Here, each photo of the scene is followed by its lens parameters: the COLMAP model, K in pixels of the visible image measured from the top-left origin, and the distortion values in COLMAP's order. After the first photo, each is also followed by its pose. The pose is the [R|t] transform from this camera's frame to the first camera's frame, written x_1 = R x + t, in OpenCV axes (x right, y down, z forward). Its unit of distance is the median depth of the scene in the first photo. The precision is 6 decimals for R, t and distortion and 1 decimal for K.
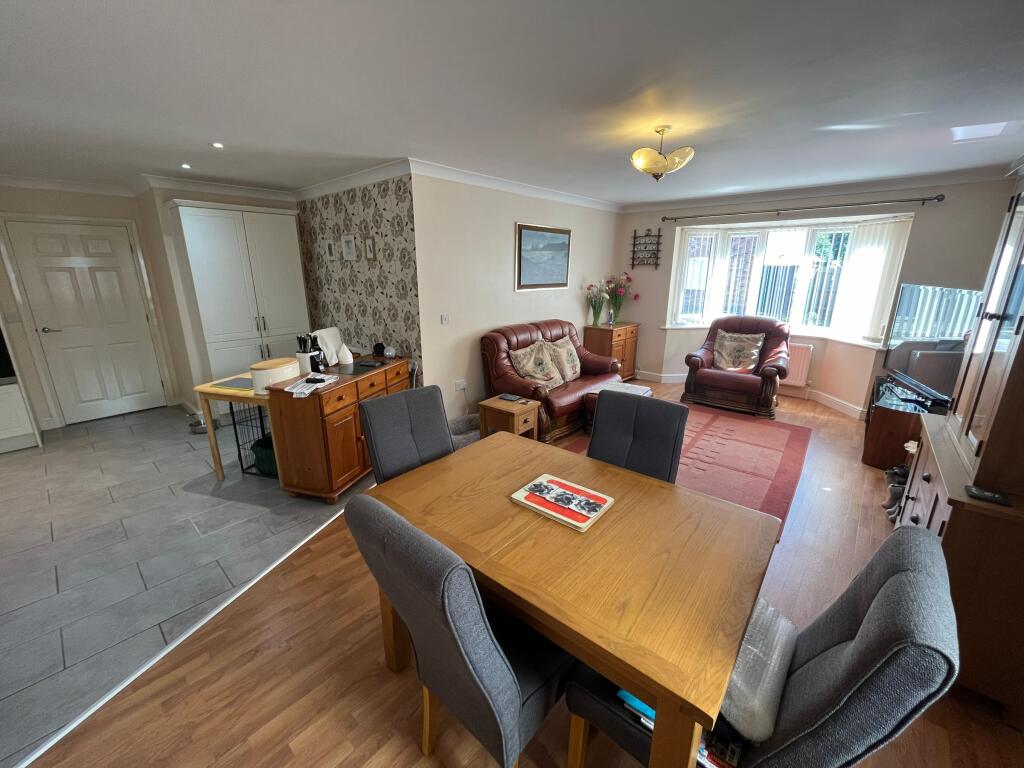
lens RADIAL K [[412.4, 0, 509.3], [0, 412.4, 381.7], [0, 0, 1]] dist [0.001138, -0.000014]
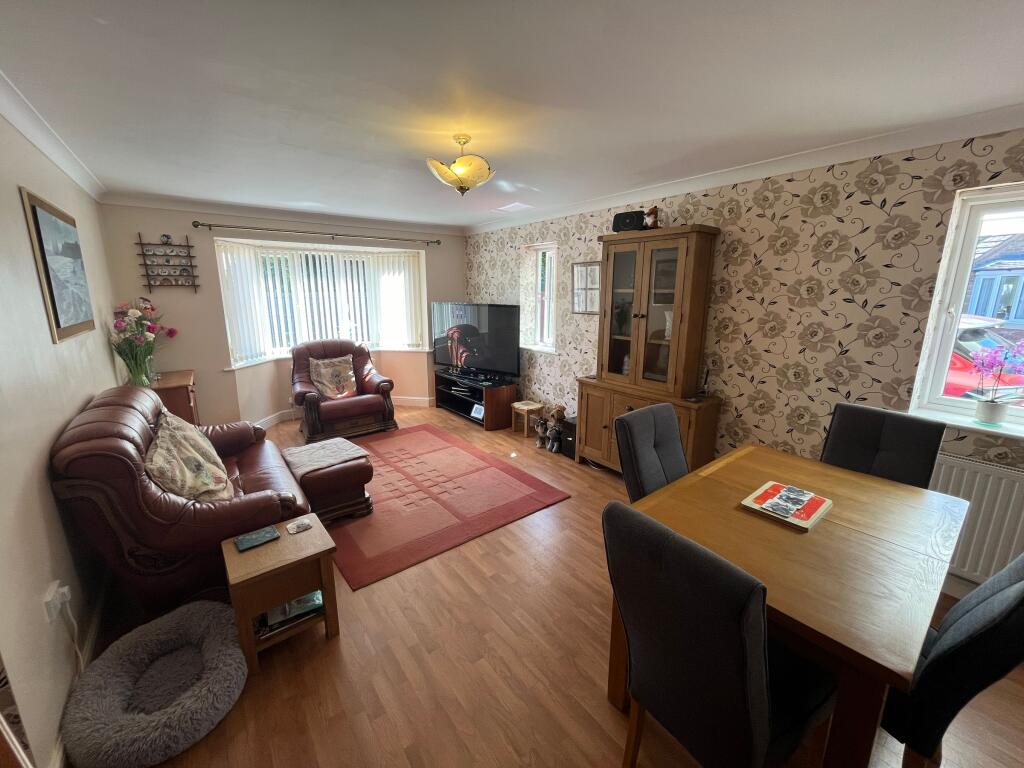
lens RADIAL K [[412.4, 0, 510.1], [0, 412.4, 380.8], [0, 0, 1]] dist [0.001138, -0.000014]
pose [[0.207497, -0.210534, 0.955312, -0.299618], [0.261266, 0.953019, 0.153281, -0.113589], [-0.942701, 0.217785, 0.252754, 0.409165]]
